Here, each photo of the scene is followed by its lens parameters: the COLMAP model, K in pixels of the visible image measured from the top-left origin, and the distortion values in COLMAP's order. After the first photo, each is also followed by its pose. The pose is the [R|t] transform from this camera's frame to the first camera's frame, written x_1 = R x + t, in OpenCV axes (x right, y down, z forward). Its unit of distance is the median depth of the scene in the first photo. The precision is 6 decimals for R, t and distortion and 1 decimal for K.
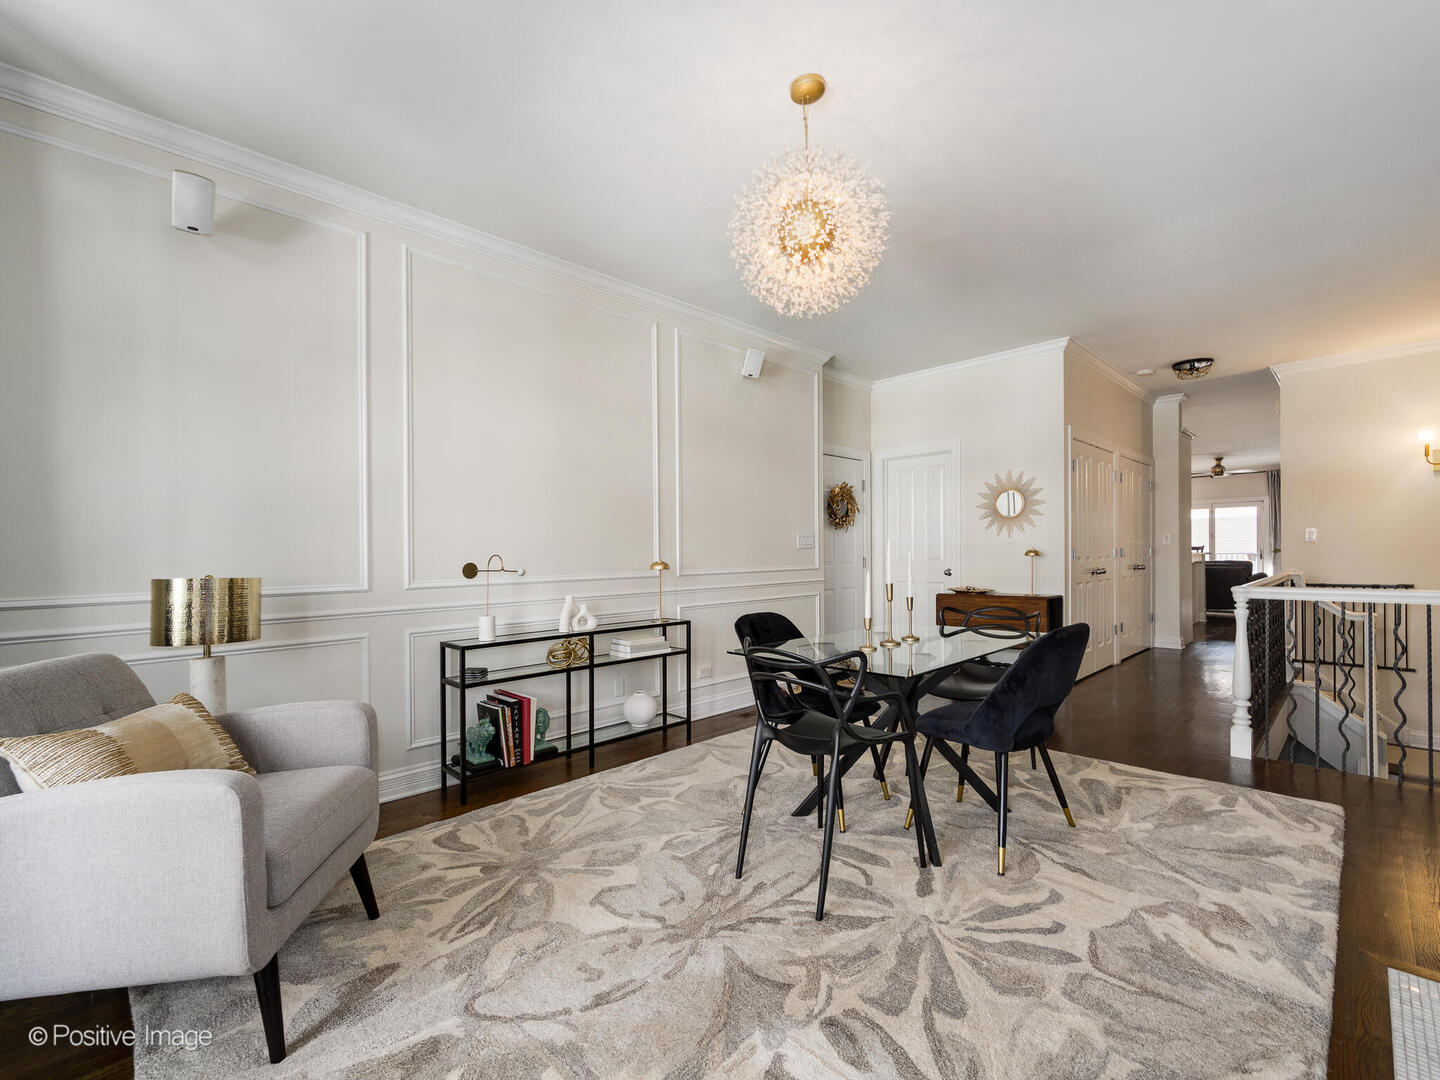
lens RADIAL K [[642.0, 0, 722.3], [0, 642.0, 544.5], [0, 0, 1]] dist [0.001253, 0.000012]
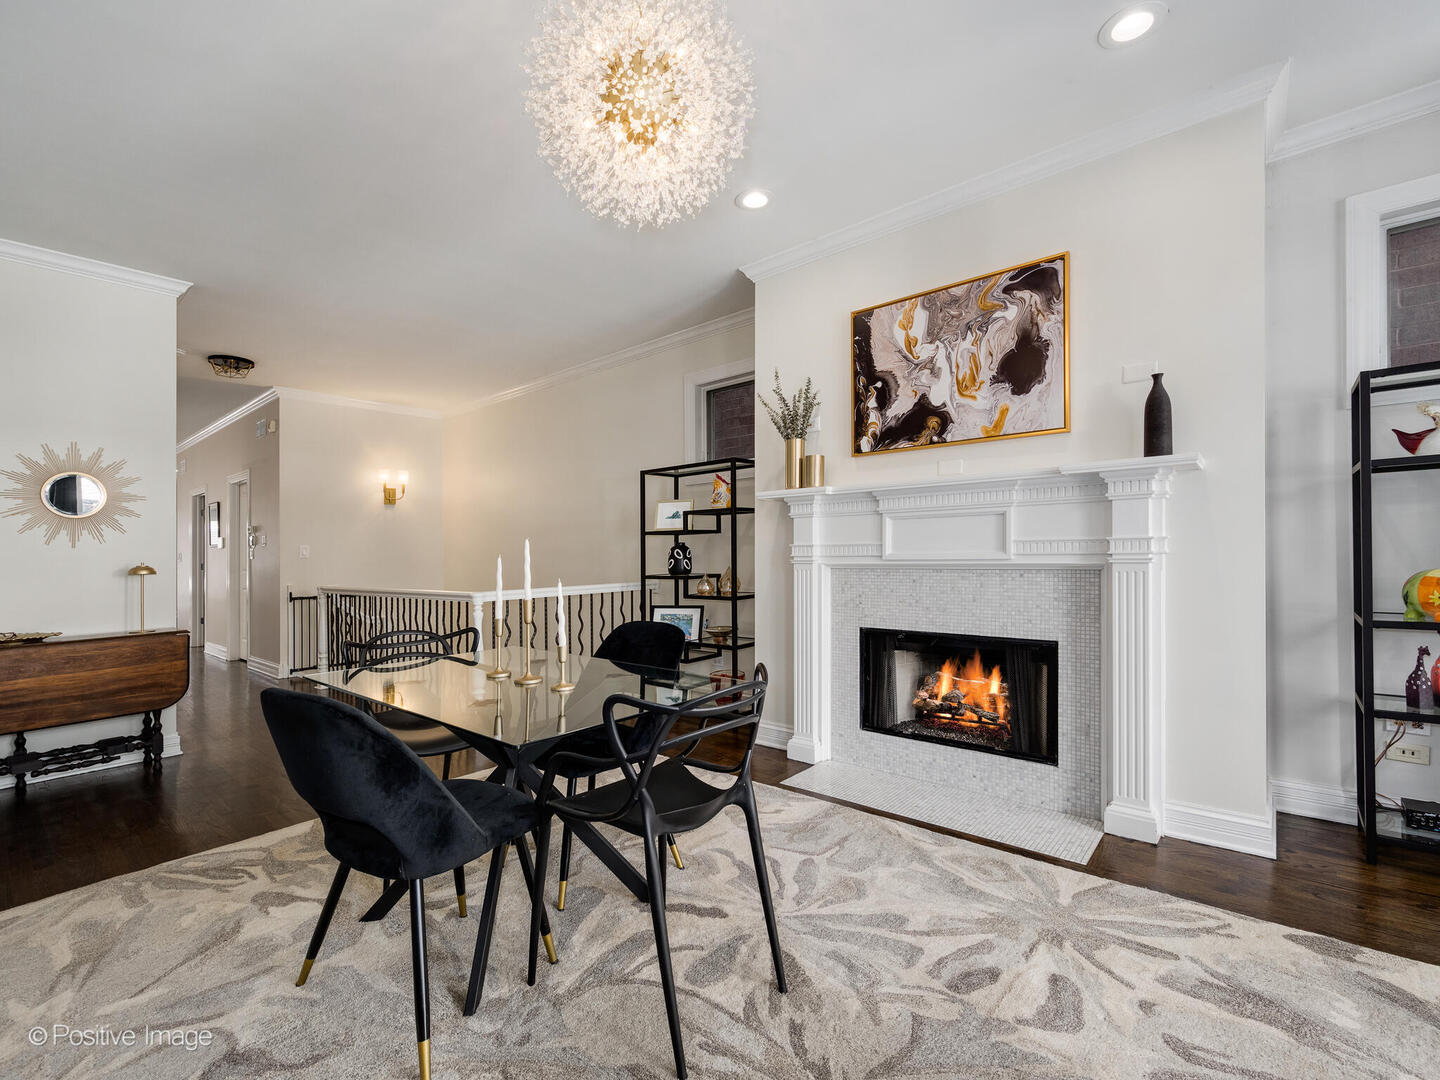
lens RADIAL K [[671.7, 0, 708.4], [0, 671.7, 537.0], [0, 0, 1]] dist [0.002303, -0.000070]
pose [[-0.085134, 0.044307, 0.995384, -0.534013], [0.017550, 0.998922, -0.042964, 0.035248], [-0.996215, 0.013812, -0.085820, 0.870617]]
